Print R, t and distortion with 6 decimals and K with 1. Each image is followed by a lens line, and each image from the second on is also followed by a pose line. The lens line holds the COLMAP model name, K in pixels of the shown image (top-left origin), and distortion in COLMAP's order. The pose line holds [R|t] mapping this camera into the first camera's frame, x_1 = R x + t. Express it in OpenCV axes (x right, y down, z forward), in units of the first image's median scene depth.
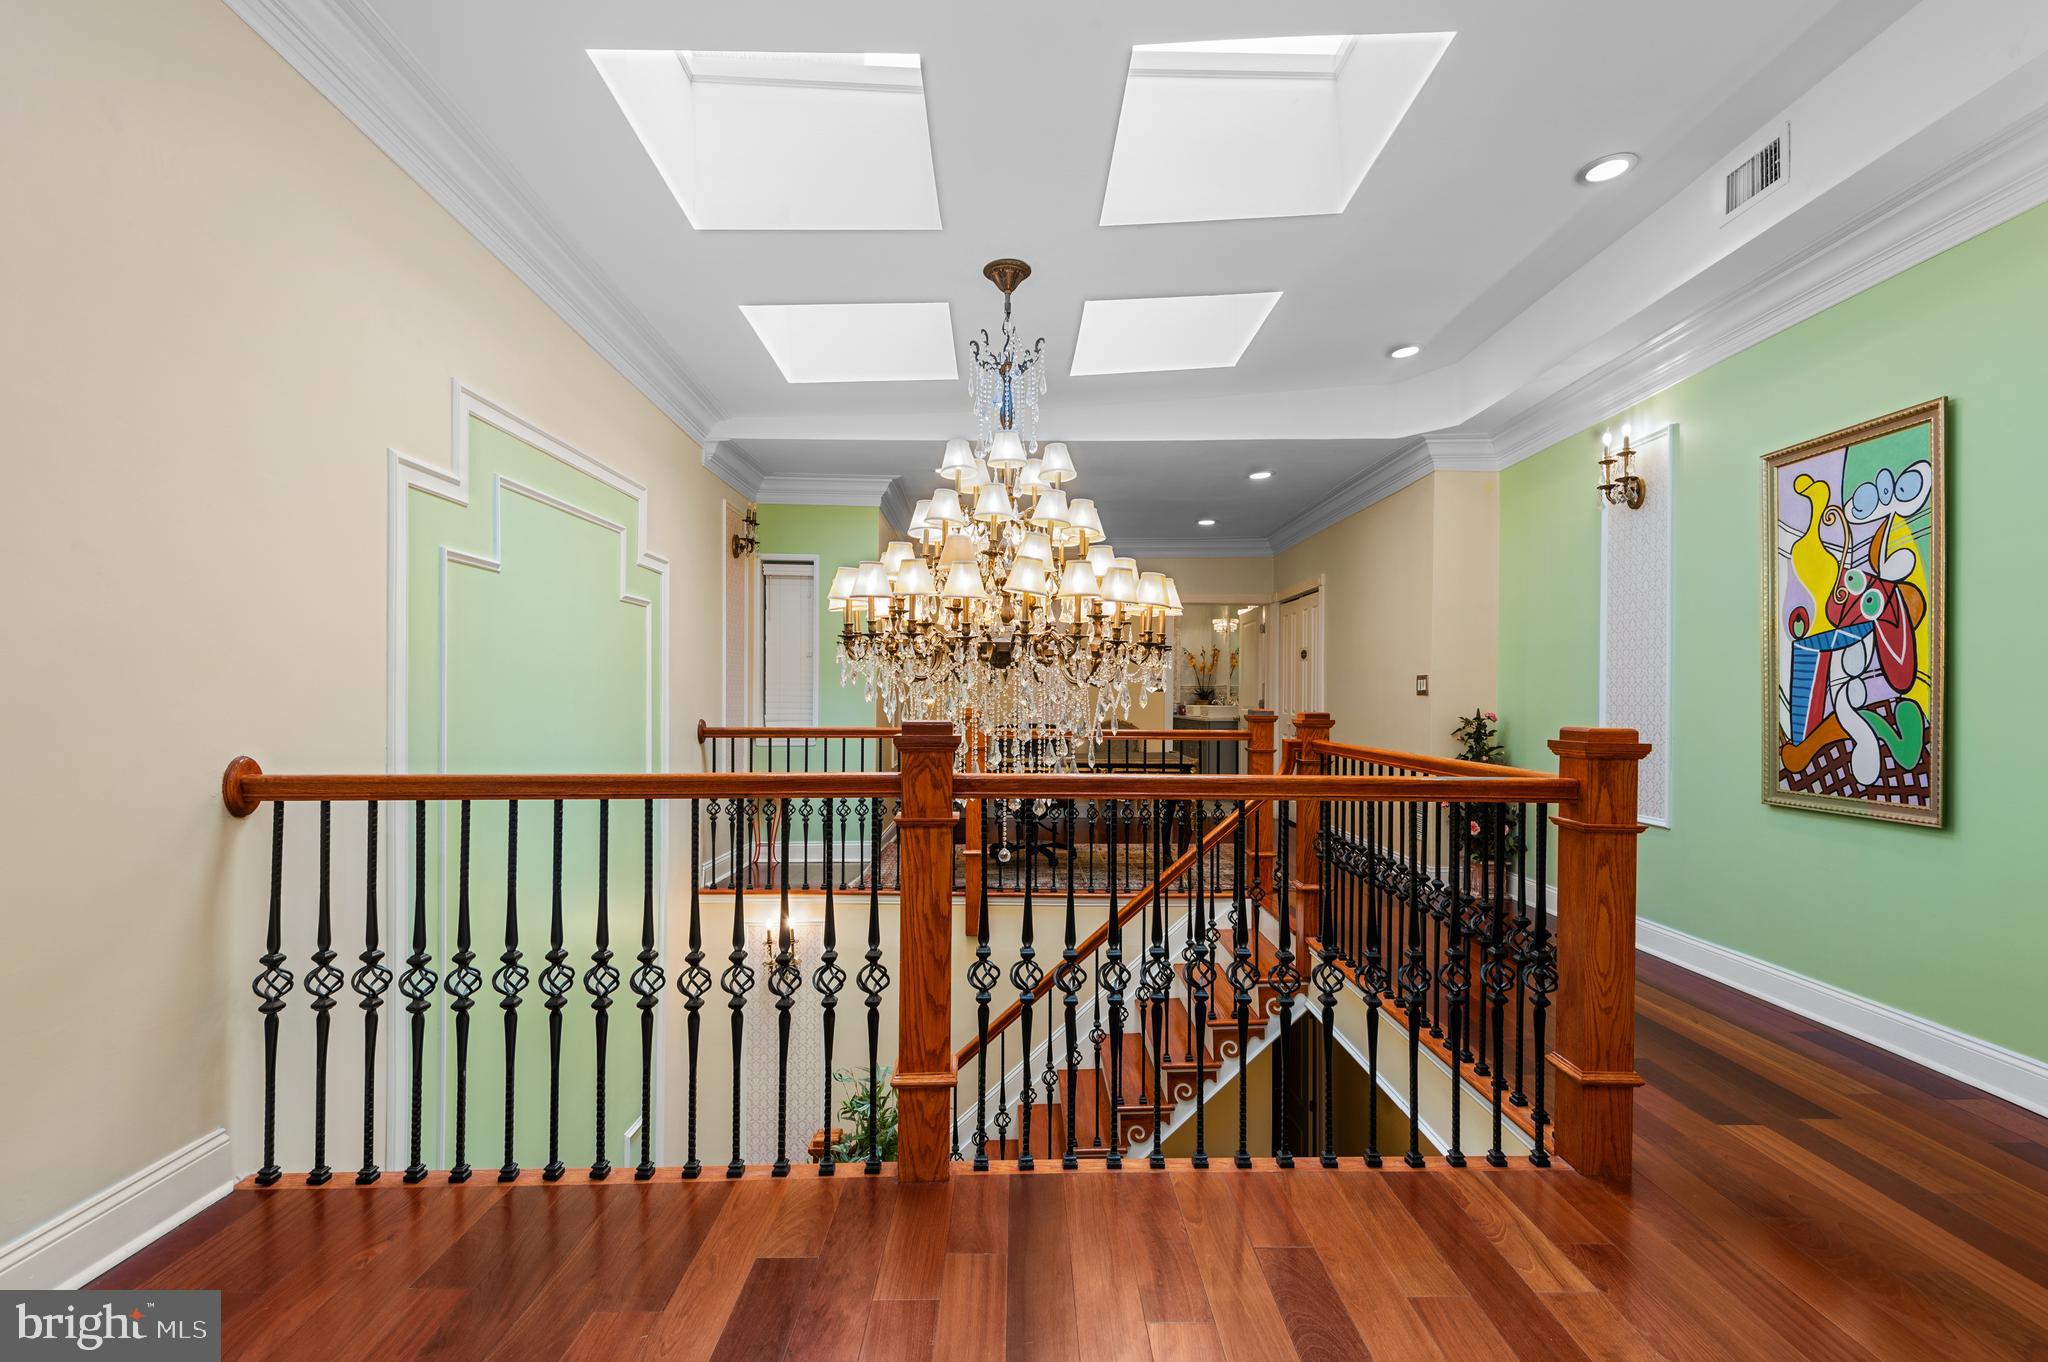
lens RADIAL K [[920.3, 0, 1017.5], [0, 920.3, 692.5], [0, 0, 1]] dist [-0.002046, -0.000306]
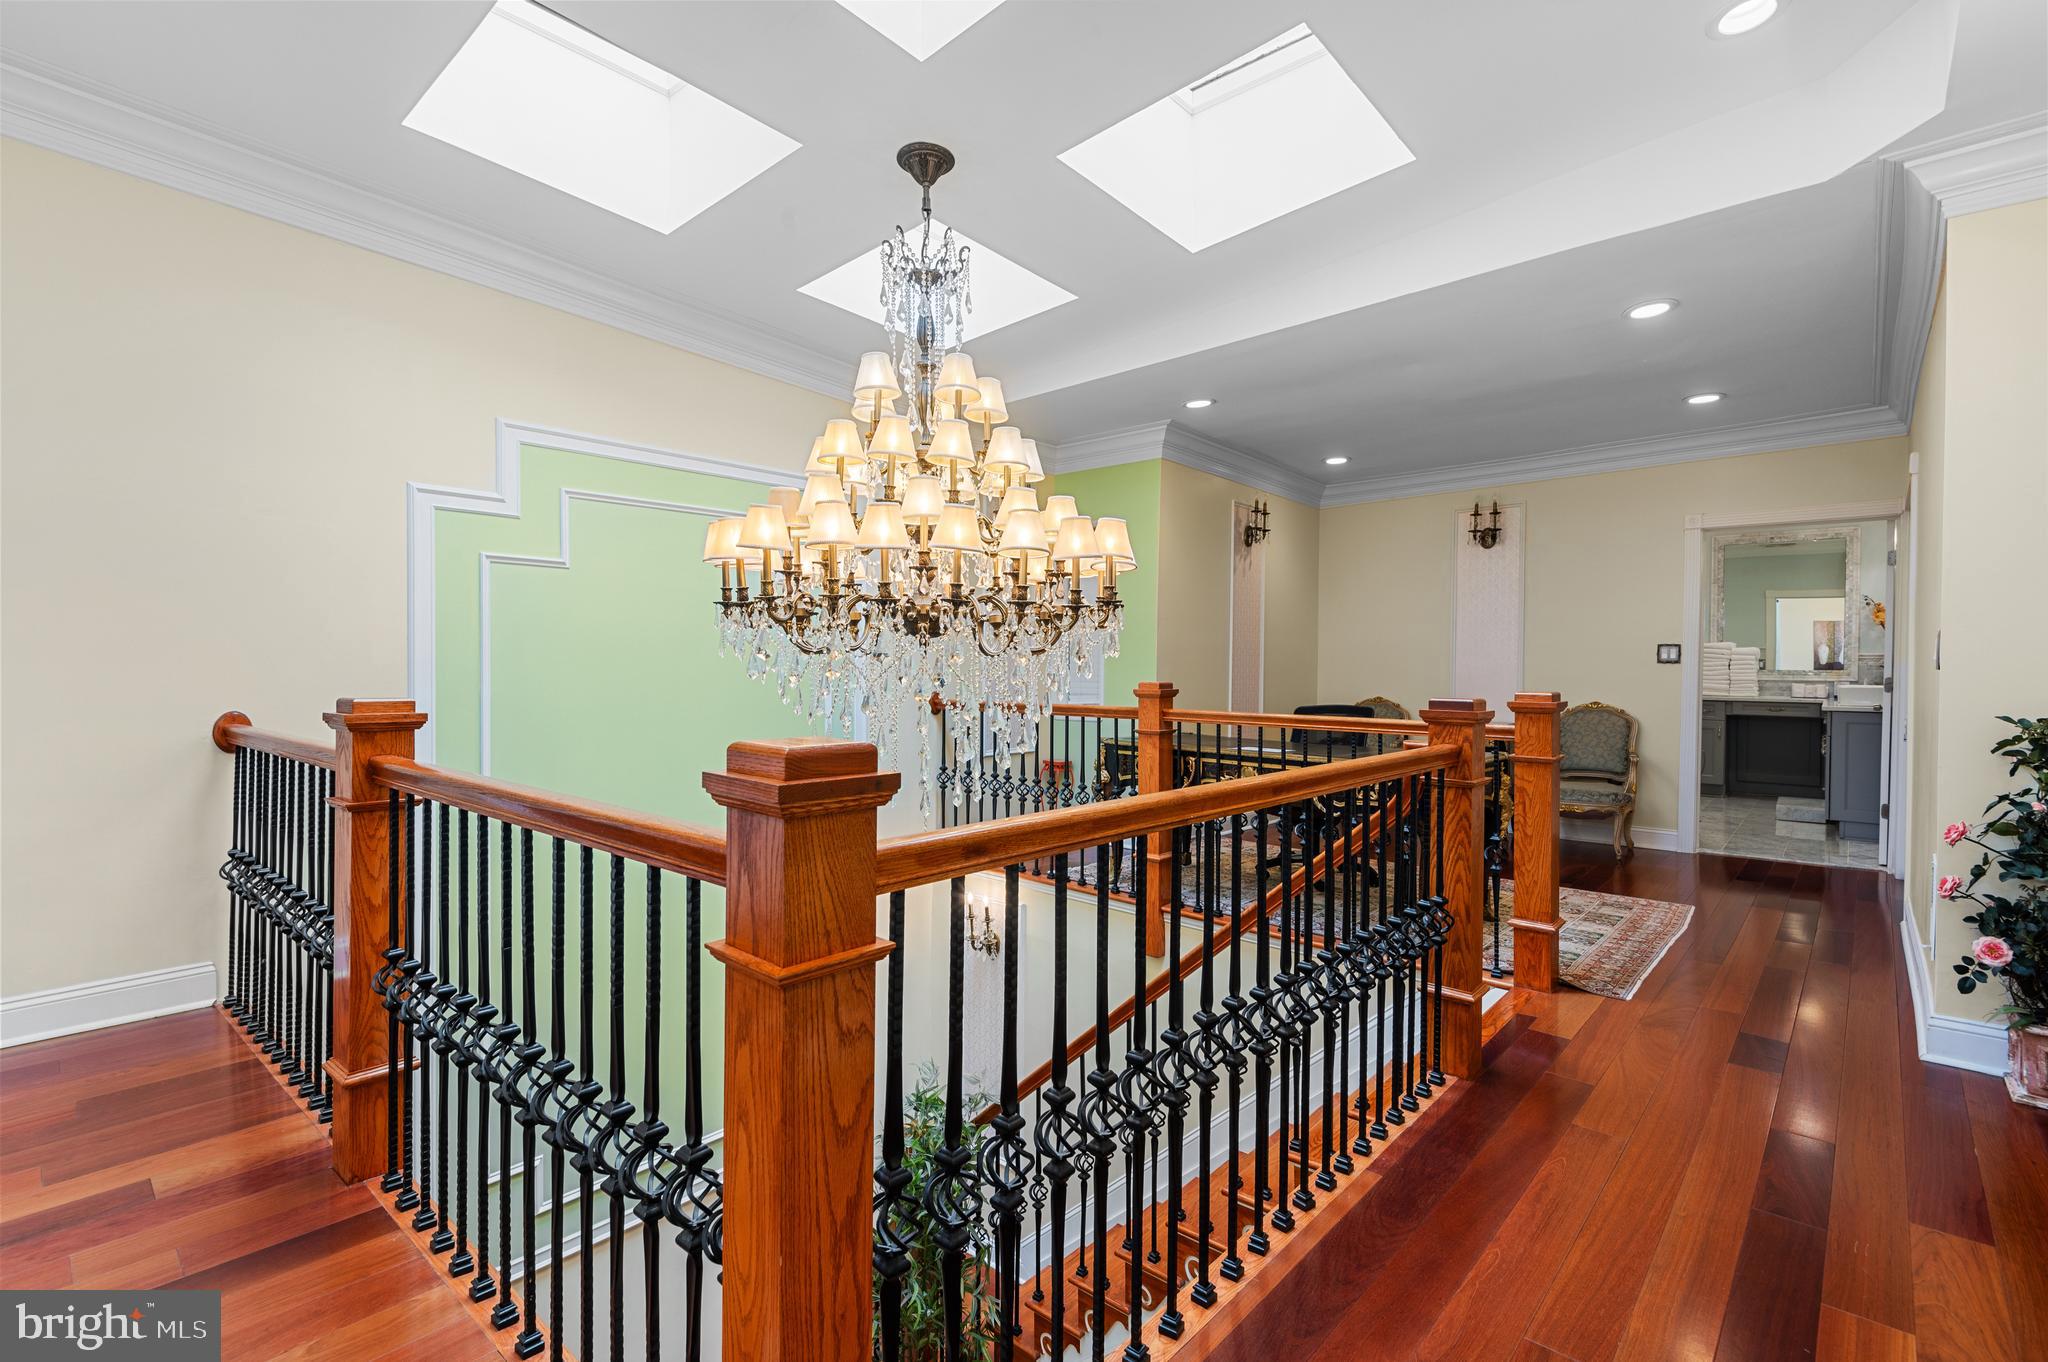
lens RADIAL K [[920.3, 0, 1021.5], [0, 920.3, 671.1], [0, 0, 1]] dist [-0.002046, -0.000306]
pose [[0.720239, 0.007003, -0.693691, 0.619515], [-0.006153, 0.999974, 0.003706, -0.001833], [0.693699, 0.001600, 0.720263, 0.462008]]
